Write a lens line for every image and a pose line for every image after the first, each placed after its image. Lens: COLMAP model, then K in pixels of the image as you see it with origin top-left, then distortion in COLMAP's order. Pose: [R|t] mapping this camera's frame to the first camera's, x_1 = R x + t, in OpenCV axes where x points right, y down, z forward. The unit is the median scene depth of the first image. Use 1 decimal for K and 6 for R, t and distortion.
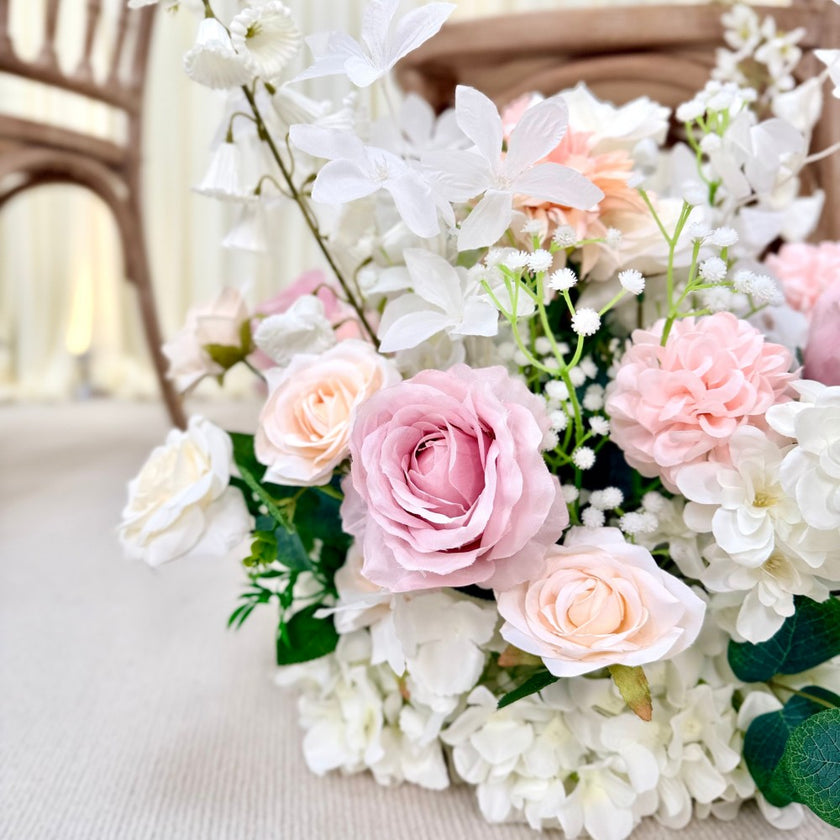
lens RADIAL K [[812.5, 0, 420.0], [0, 812.5, 420.0], [0, 0, 1]] dist [-0.016279, -0.006871]
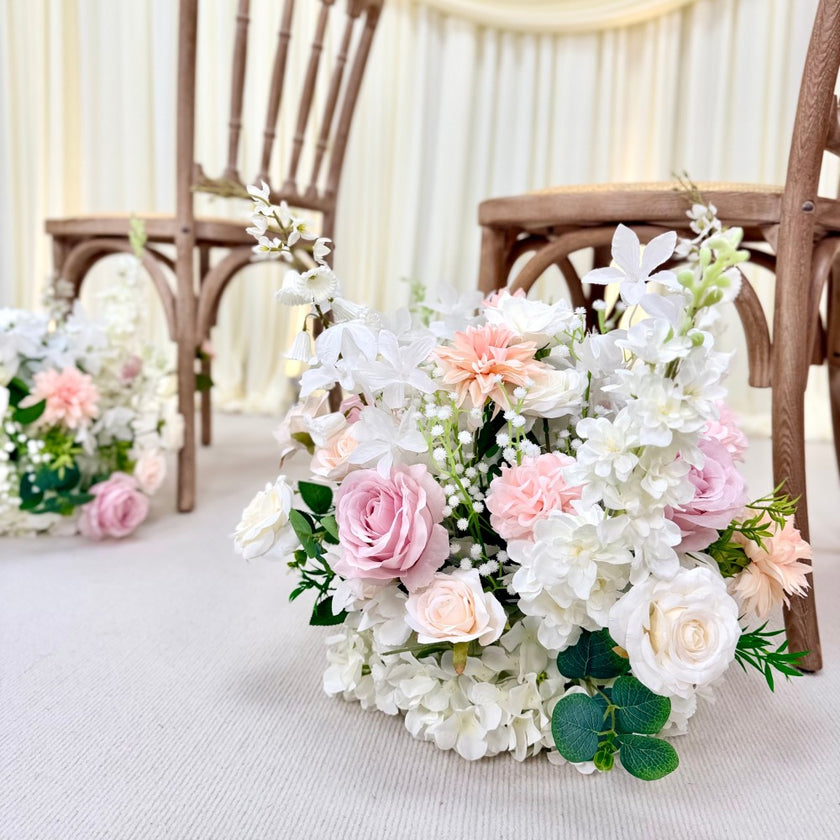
lens RADIAL K [[807.3, 0, 420.0], [0, 807.3, 420.0], [0, 0, 1]] dist [0.128882, -0.308744]
pose [[0.960803, 0.081569, -0.264961, 0.489540], [-0.086768, 0.996197, -0.007955, -0.145181], [0.263304, 0.030634, 0.964226, -0.645749]]
